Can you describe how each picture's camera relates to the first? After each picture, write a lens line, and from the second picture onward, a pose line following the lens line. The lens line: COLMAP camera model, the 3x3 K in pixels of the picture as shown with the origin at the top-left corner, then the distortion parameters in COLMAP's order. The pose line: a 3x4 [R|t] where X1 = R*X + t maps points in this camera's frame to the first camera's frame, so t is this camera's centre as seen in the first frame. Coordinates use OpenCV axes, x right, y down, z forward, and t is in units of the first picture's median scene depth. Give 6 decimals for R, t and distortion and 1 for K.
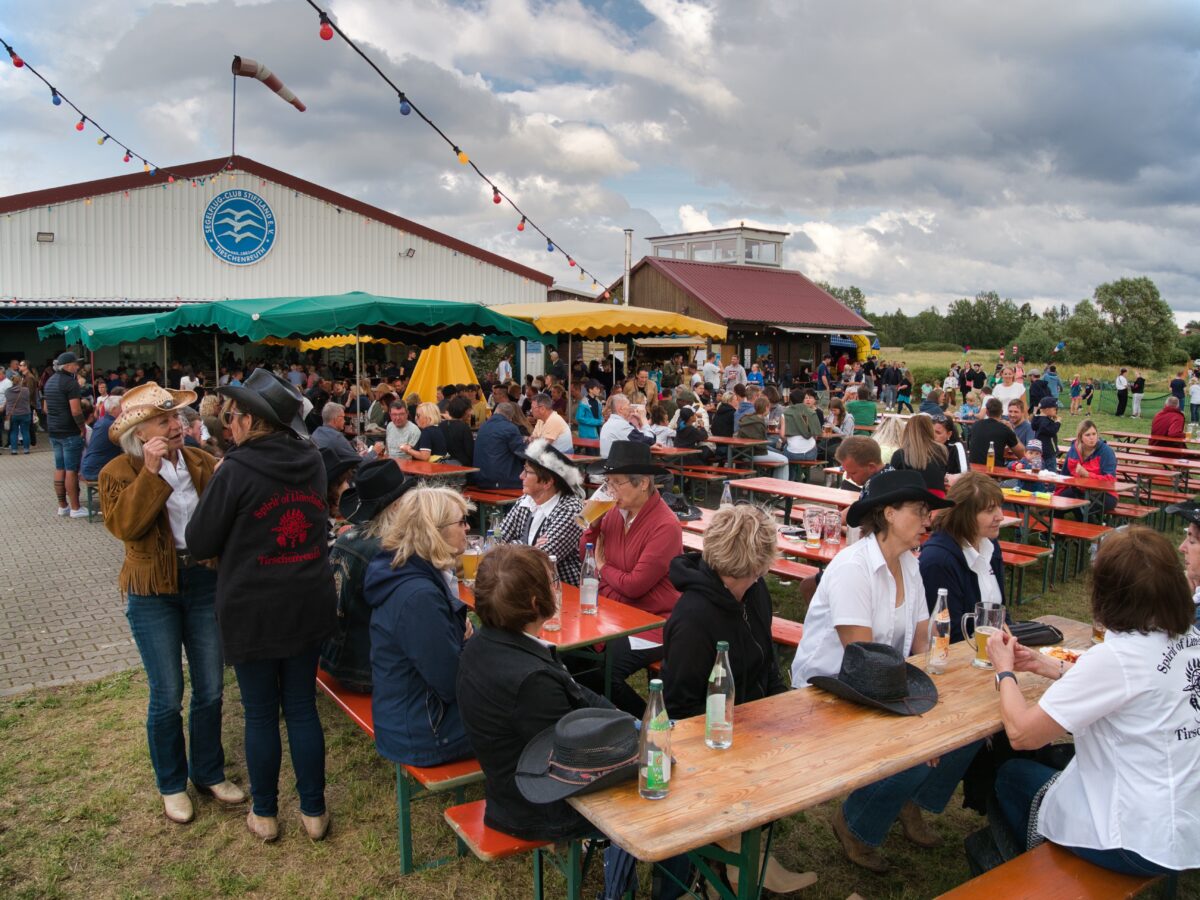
lens RADIAL K [[1035.2, 0, 600.0], [0, 1035.2, 450.0], [0, 0, 1]] dist [-0.001175, -0.004211]
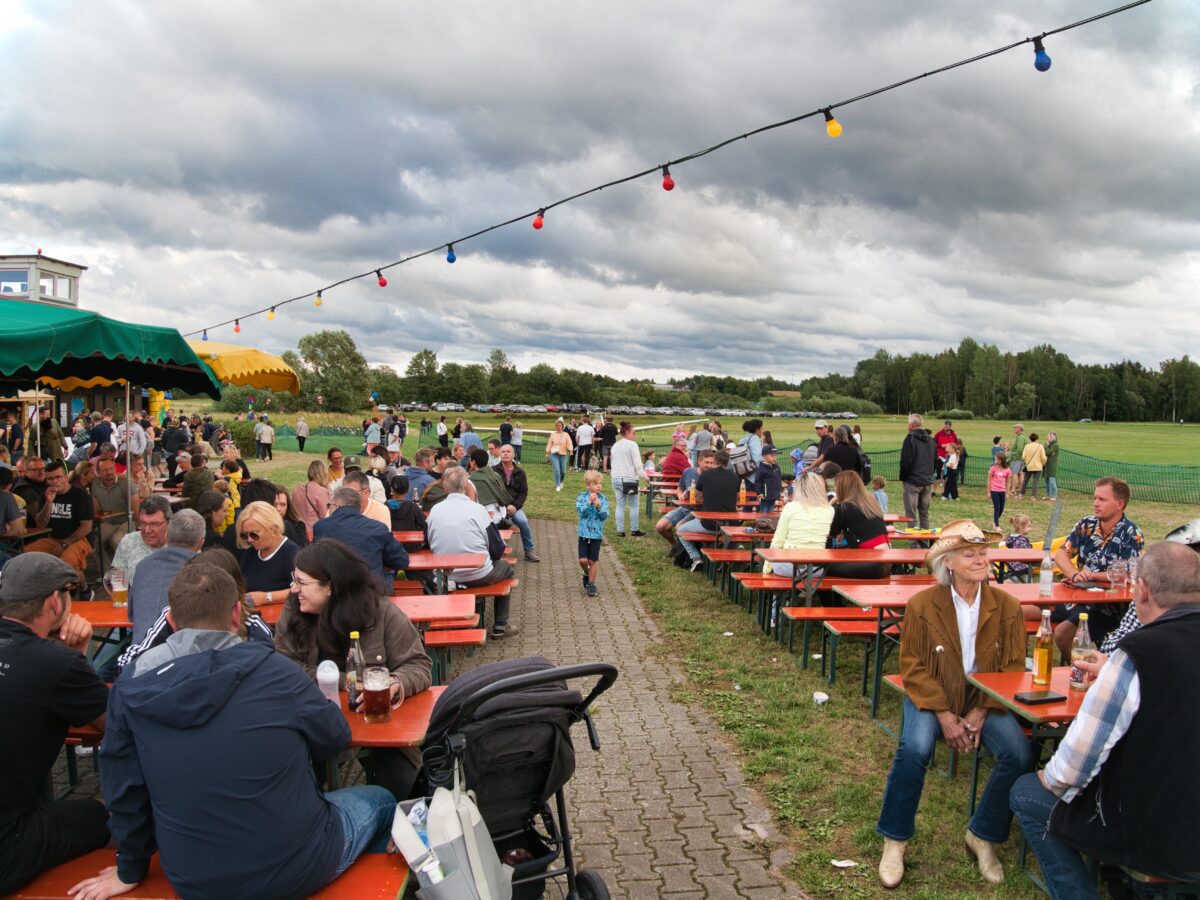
lens RADIAL K [[1035.2, 0, 600.0], [0, 1035.2, 450.0], [0, 0, 1]] dist [-0.001175, -0.004211]
pose [[0.635805, -0.052724, 0.770047, -0.148539], [0.086246, 0.996269, -0.002998, -0.015378], [-0.767016, 0.068319, 0.637980, 0.105803]]
